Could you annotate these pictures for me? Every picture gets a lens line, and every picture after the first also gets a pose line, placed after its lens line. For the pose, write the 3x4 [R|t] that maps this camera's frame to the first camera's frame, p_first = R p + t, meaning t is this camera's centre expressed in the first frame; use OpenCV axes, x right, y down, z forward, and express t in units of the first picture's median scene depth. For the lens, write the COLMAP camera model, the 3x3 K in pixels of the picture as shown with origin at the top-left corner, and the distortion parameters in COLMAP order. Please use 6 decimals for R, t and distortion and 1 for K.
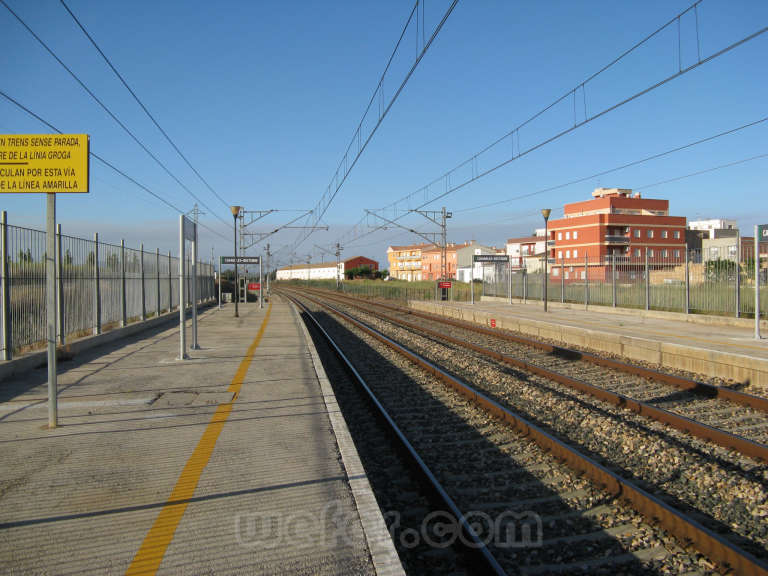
lens RADIAL K [[789.8, 0, 384.0], [0, 789.8, 288.0], [0, 0, 1]] dist [-0.176033, 0.186643]
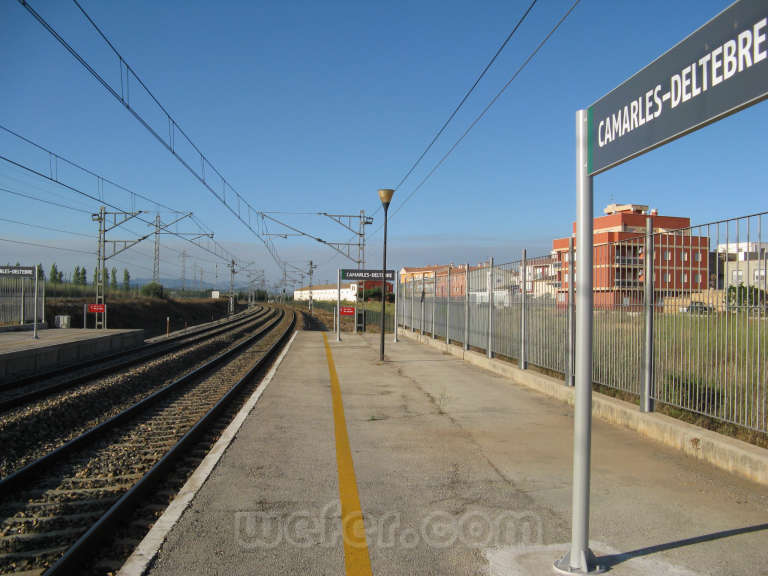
lens RADIAL K [[789.8, 0, 384.0], [0, 789.8, 288.0], [0, 0, 1]] dist [-0.176033, 0.186643]
pose [[0.998792, 0.017669, -0.045857, 0.061842], [-0.018965, 0.999428, -0.027986, -0.002349], [0.045336, 0.028822, 0.998556, 0.106395]]
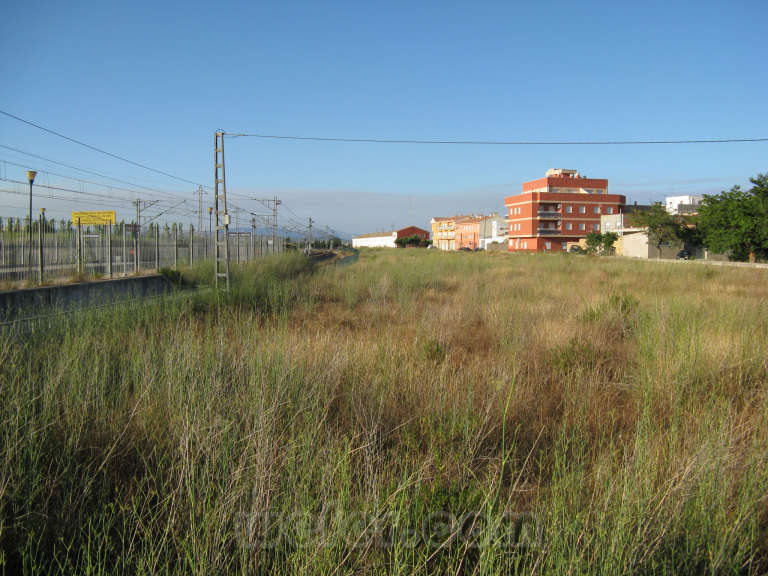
lens RADIAL K [[789.8, 0, 384.0], [0, 789.8, 288.0], [0, 0, 1]] dist [-0.176033, 0.186643]
pose [[0.988559, 0.016135, -0.149970, 0.224134], [-0.010090, 0.999109, 0.040981, 0.000742], [0.150498, -0.038999, 0.987841, -0.174538]]
